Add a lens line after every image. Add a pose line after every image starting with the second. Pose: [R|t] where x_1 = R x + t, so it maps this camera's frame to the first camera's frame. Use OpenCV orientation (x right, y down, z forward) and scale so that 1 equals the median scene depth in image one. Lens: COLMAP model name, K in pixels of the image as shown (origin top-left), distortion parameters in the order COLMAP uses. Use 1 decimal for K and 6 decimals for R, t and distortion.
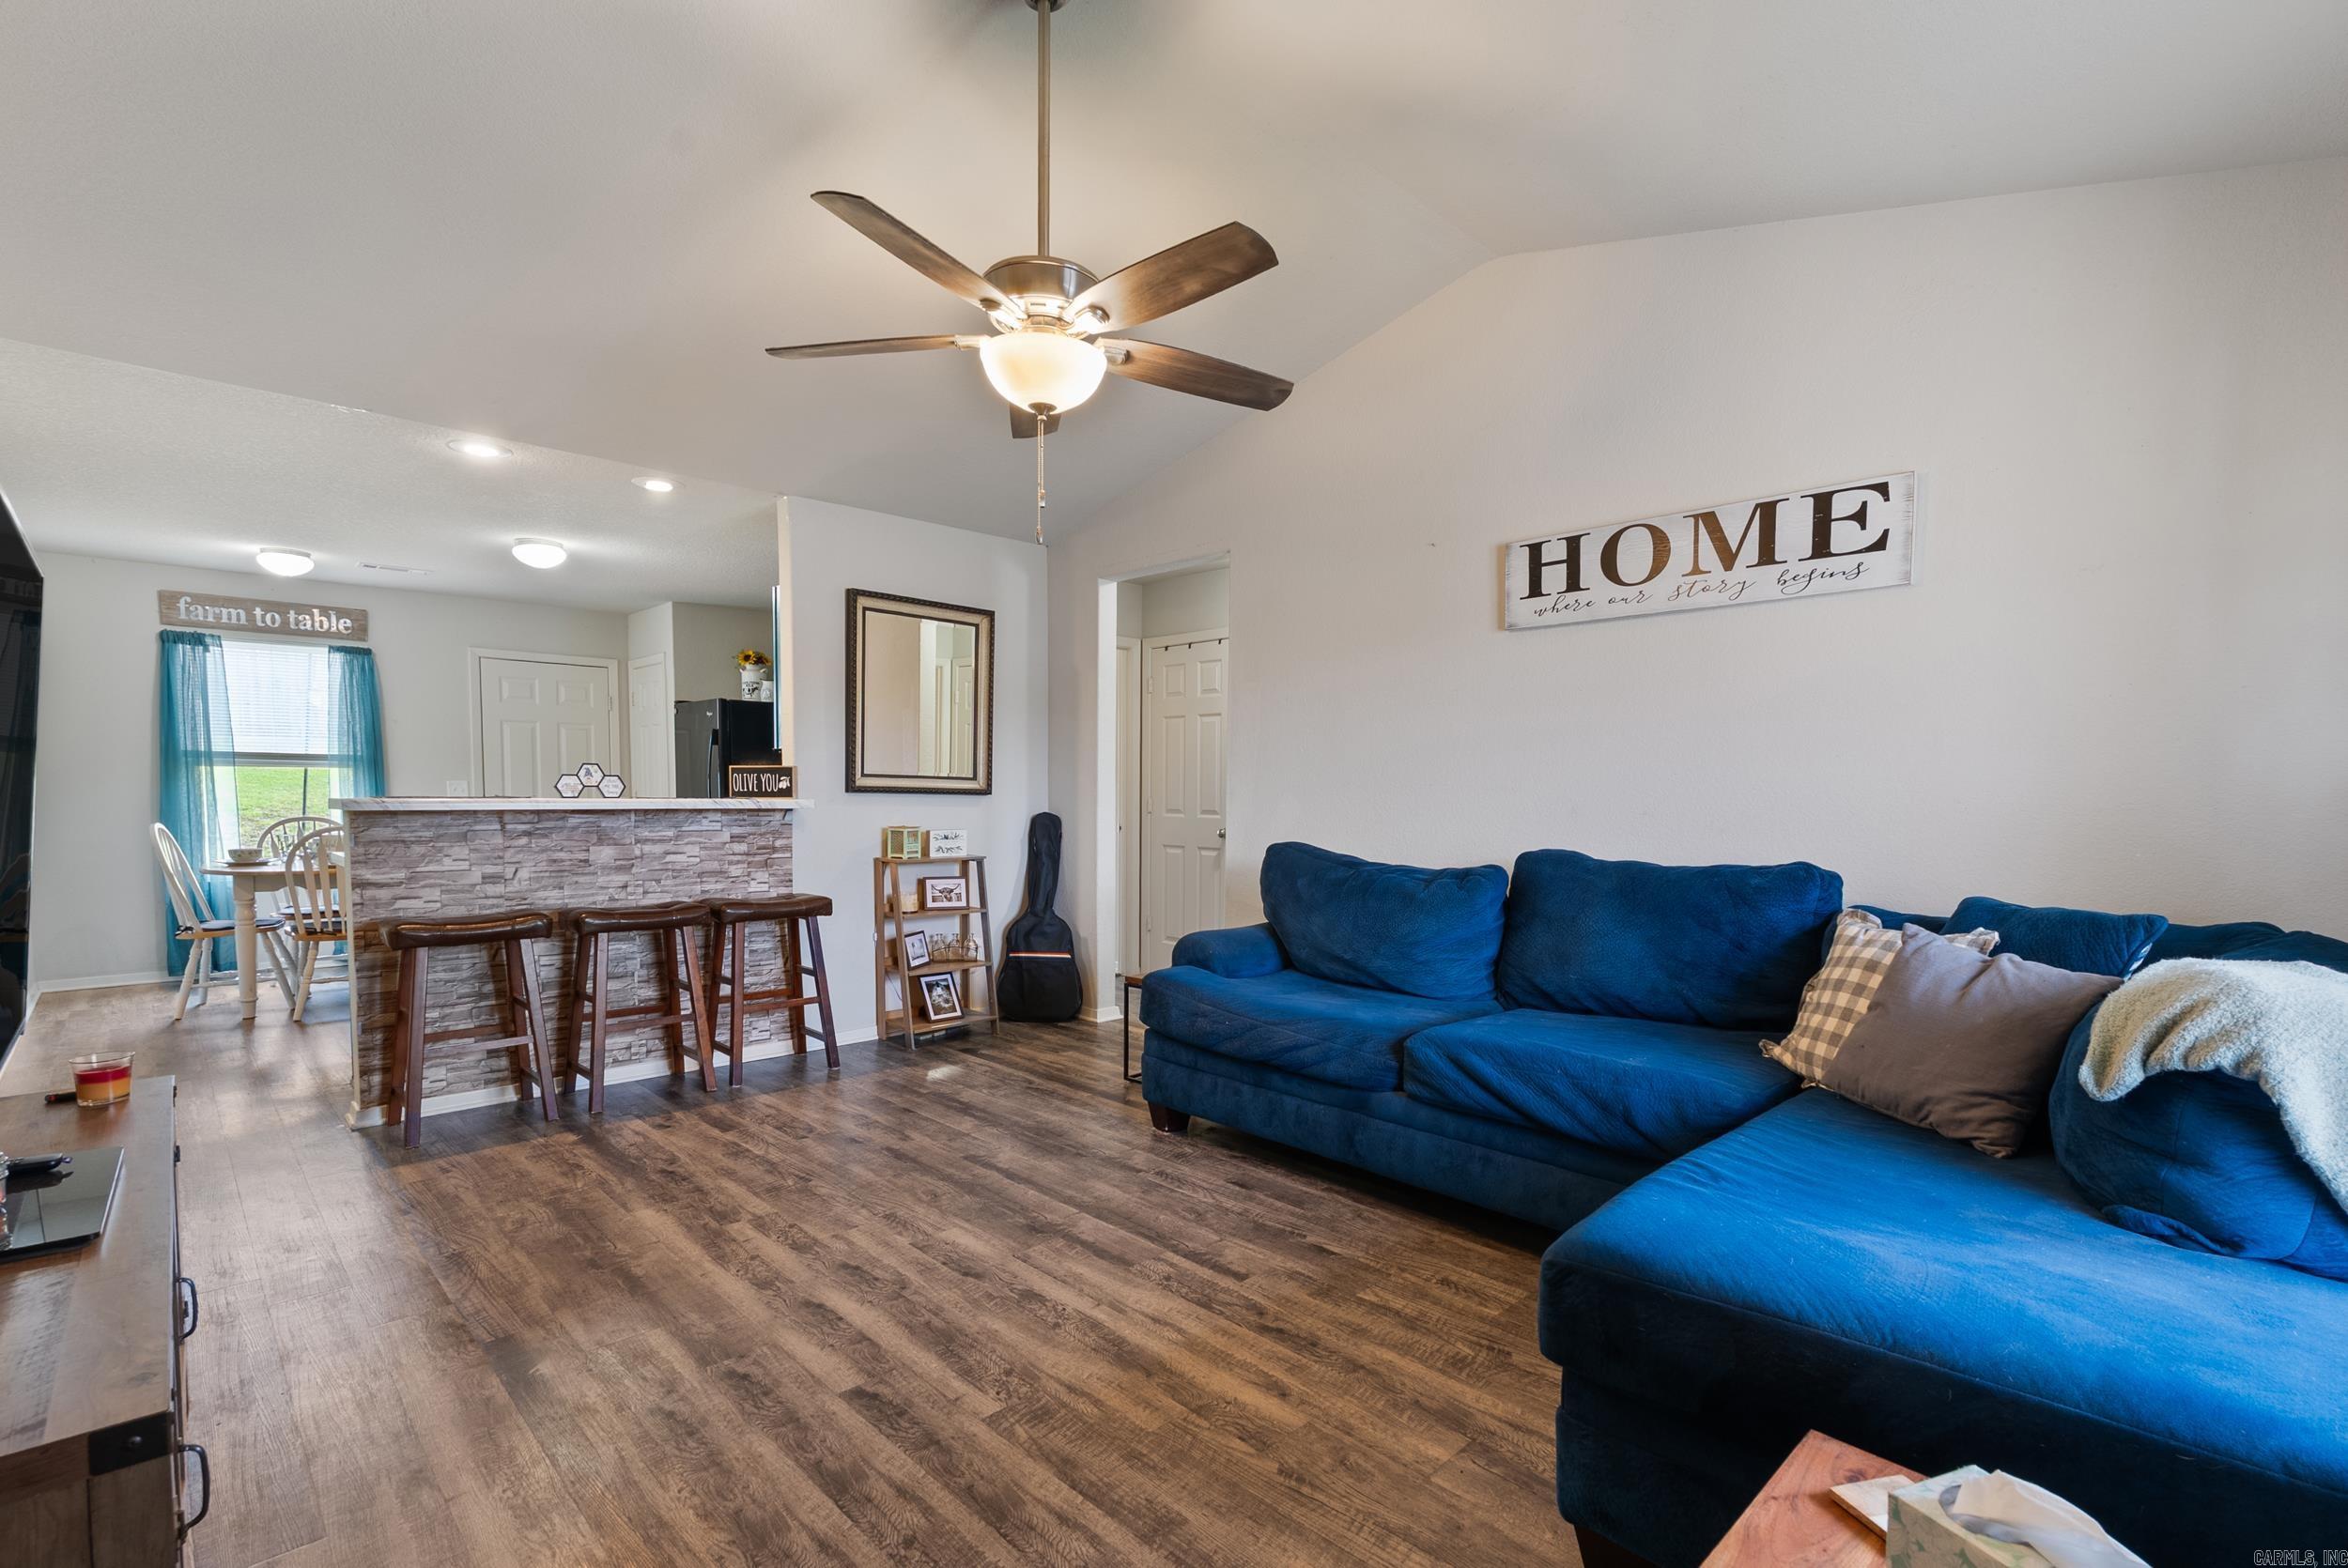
lens RADIAL K [[1066.5, 0, 1187.0], [0, 1066.5, 851.0], [0, 0, 1]] dist [-0.004535, -0.000840]
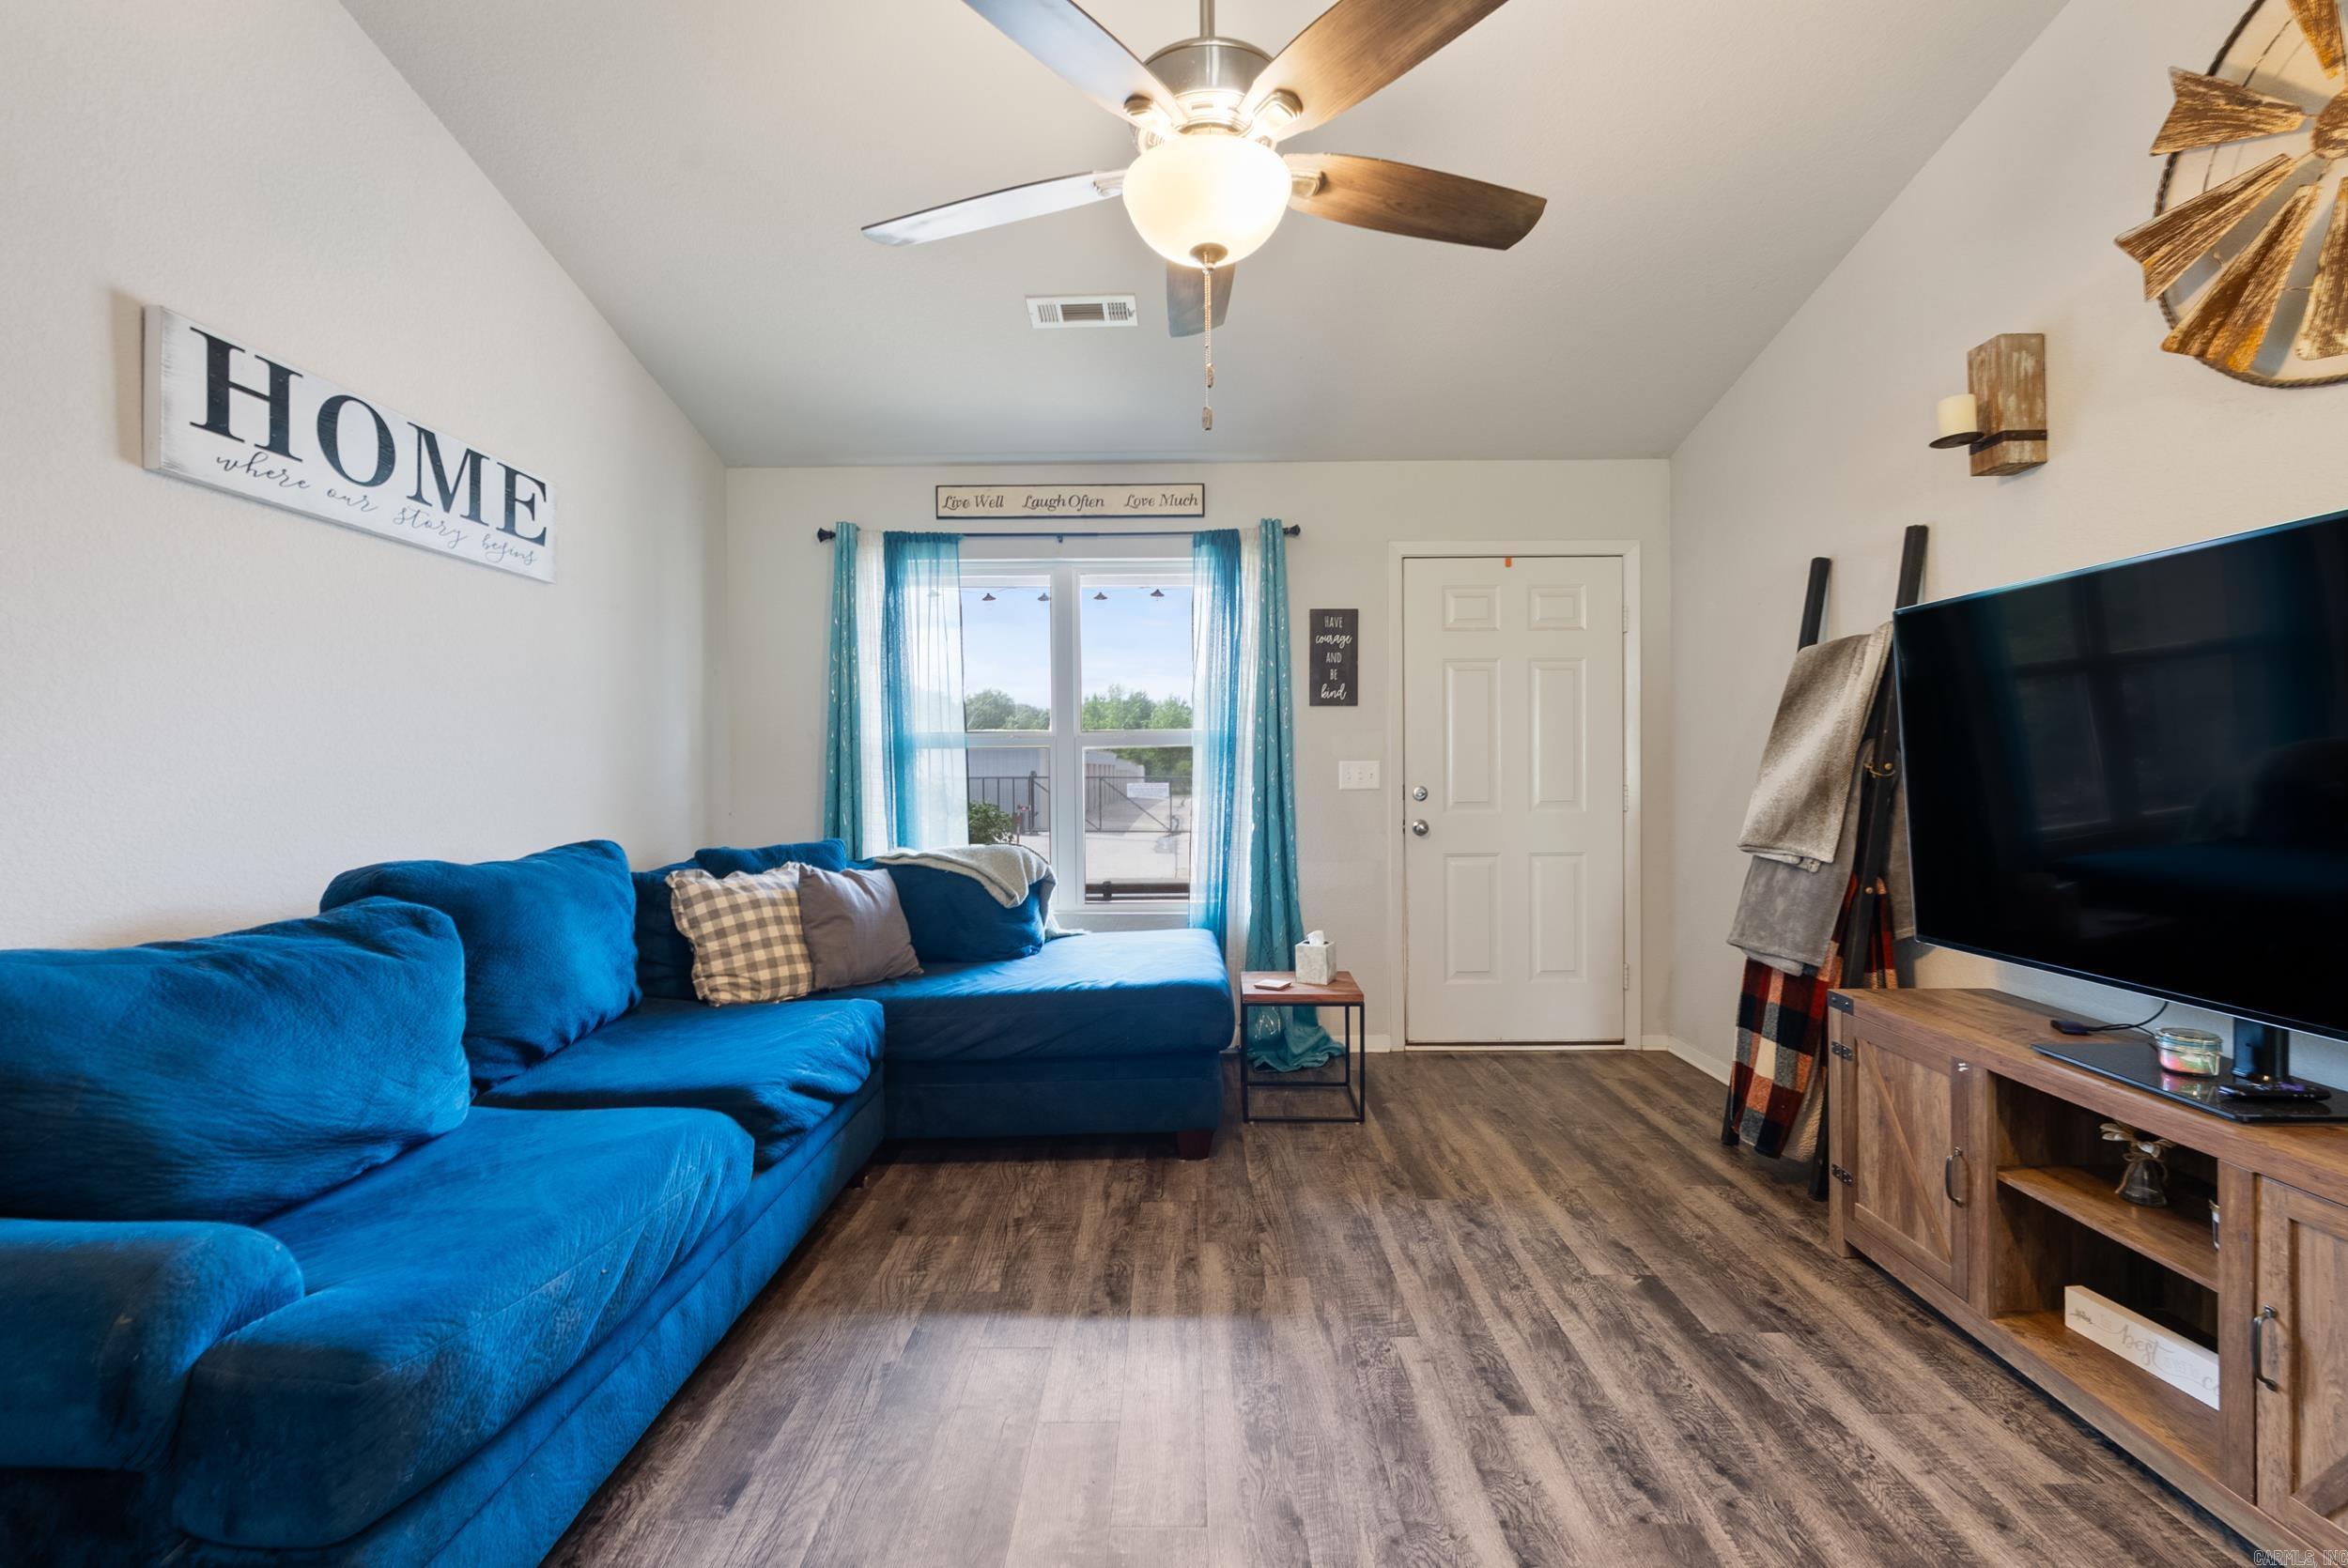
lens RADIAL K [[1034.6, 0, 1176.6], [0, 1034.6, 778.6], [0, 0, 1]] dist [-0.003558, 0.000331]
pose [[-0.706858, -0.008157, 0.707308, -0.441335], [0.042733, 0.997615, 0.054210, -0.066087], [-0.706064, 0.068544, -0.704823, 1.084045]]
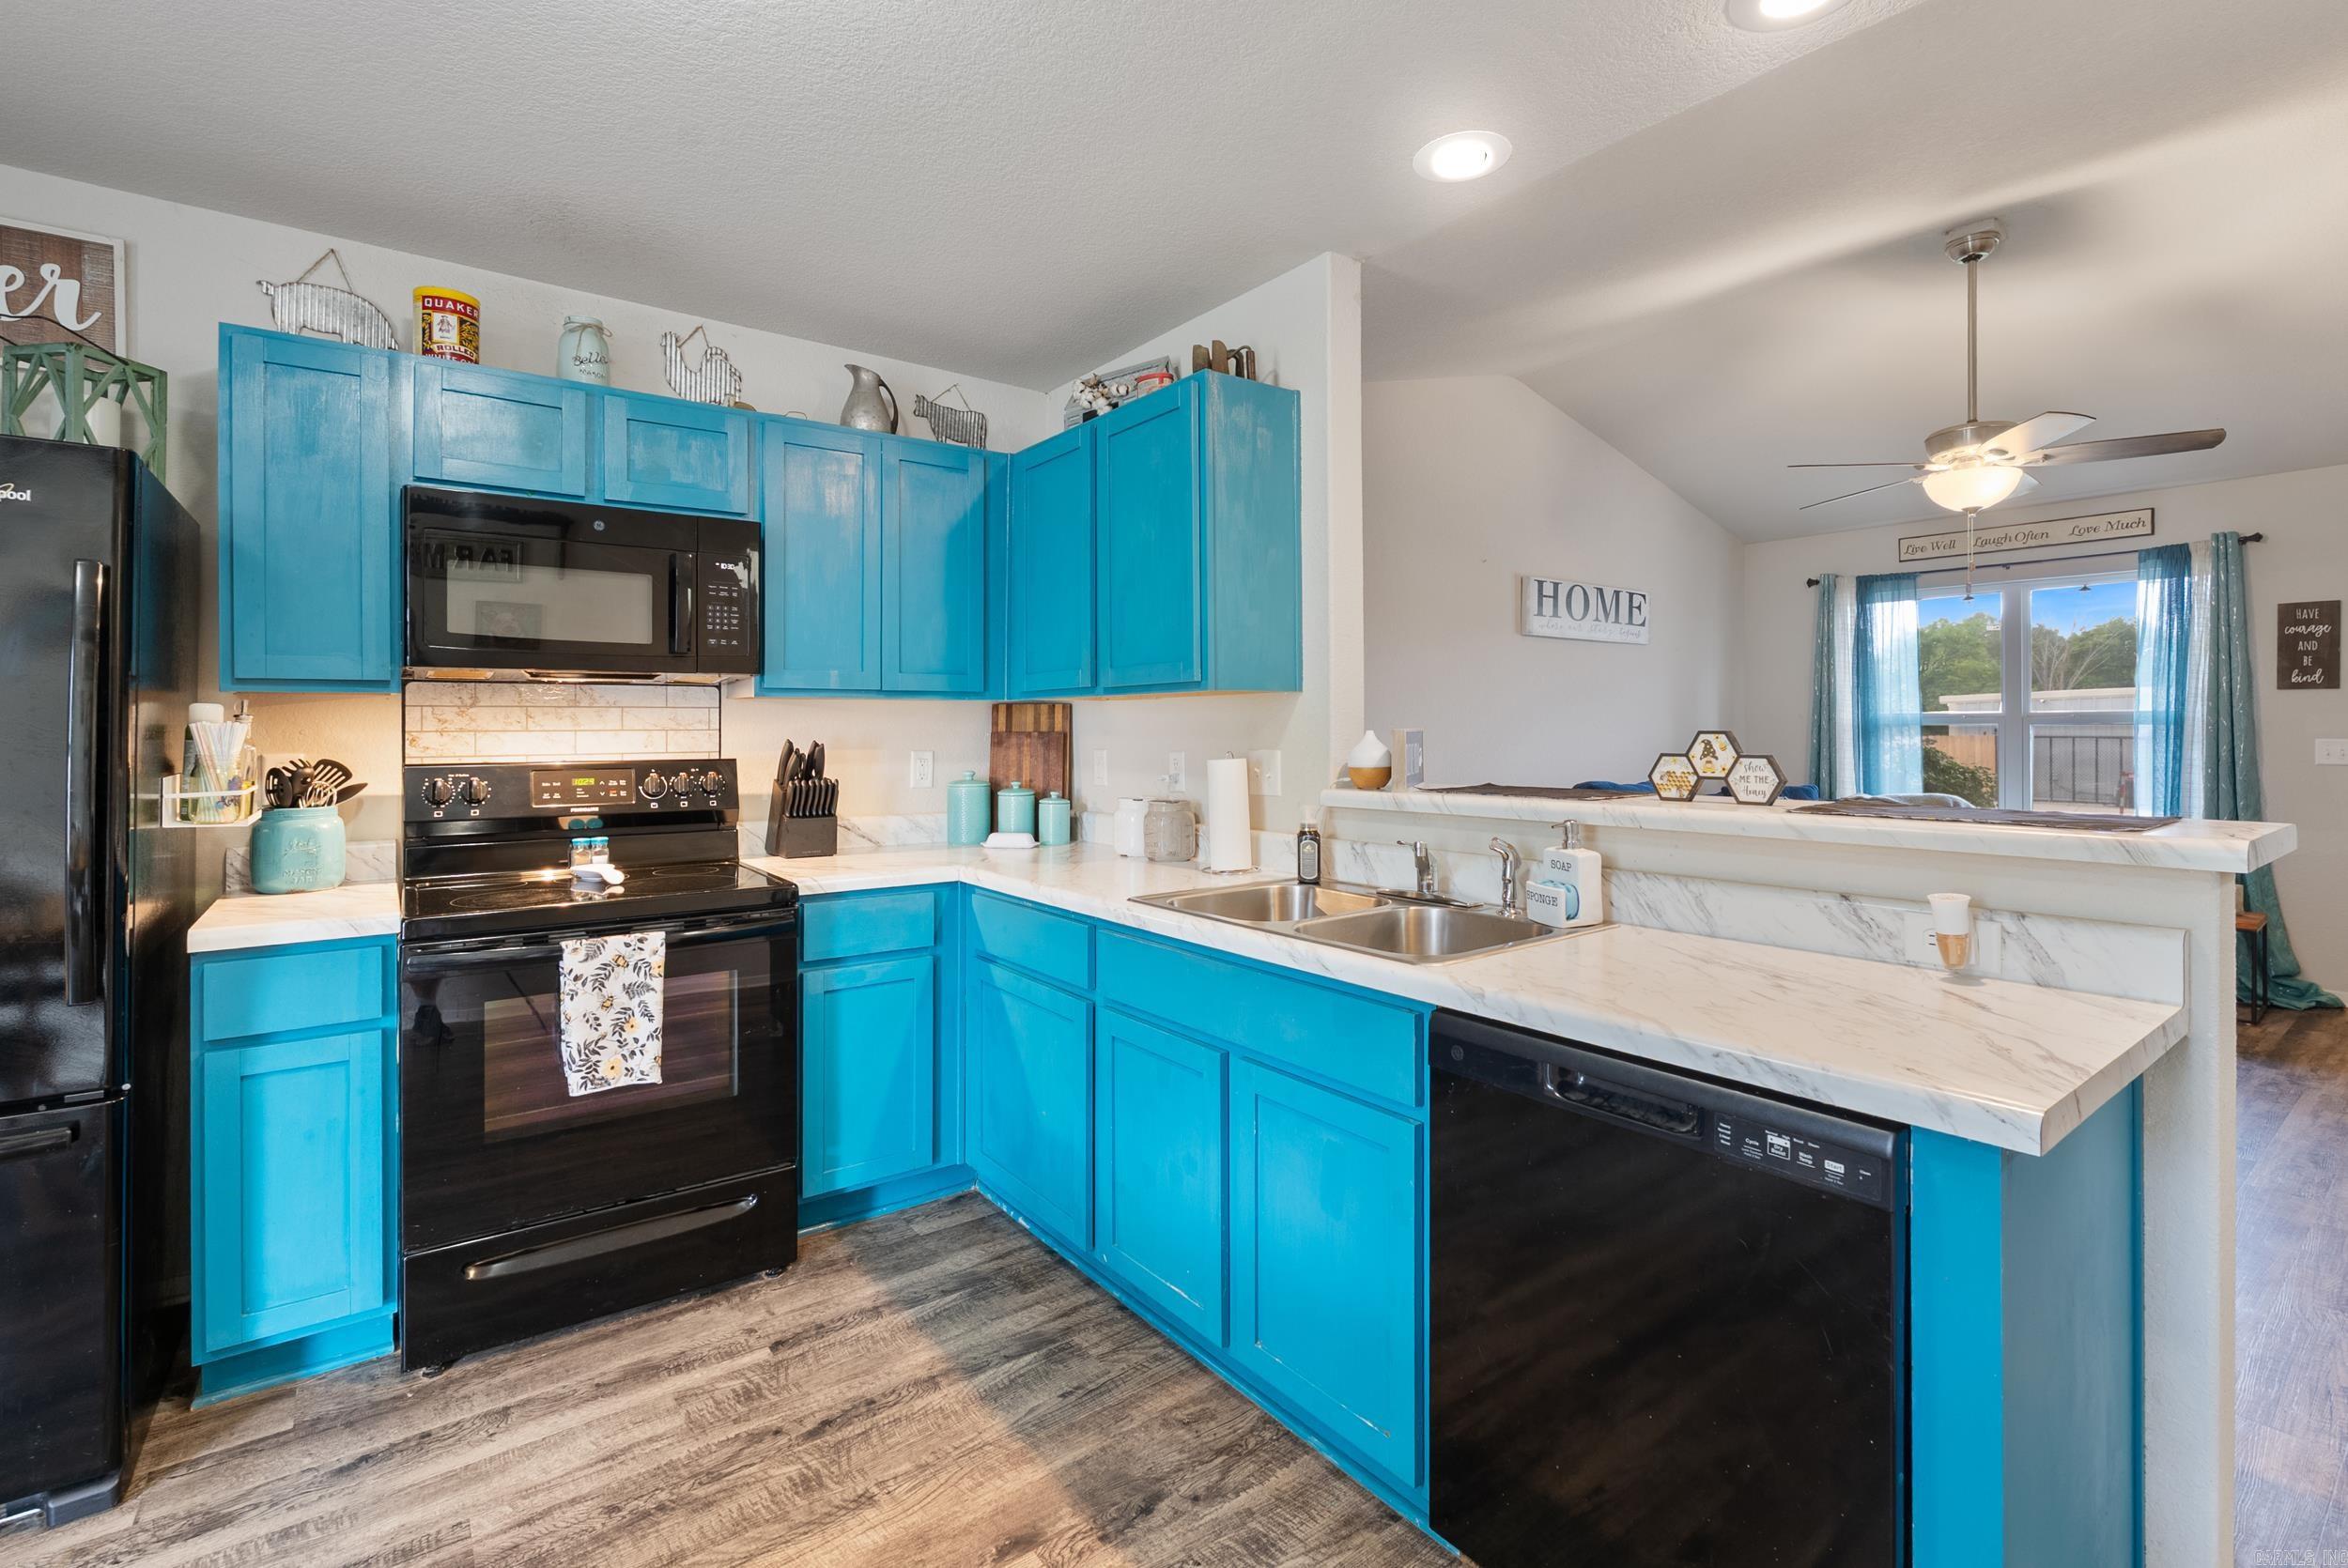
lens RADIAL K [[1054.8, 0, 1176.1], [0, 1054.8, 722.8], [0, 0, 1]] dist [-0.004520, -0.000631]
pose [[0.129553, -0.003480, 0.991566, -1.270375], [0.059650, 0.998210, -0.004290, -0.116495], [-0.989777, 0.059703, 0.129529, 1.382244]]
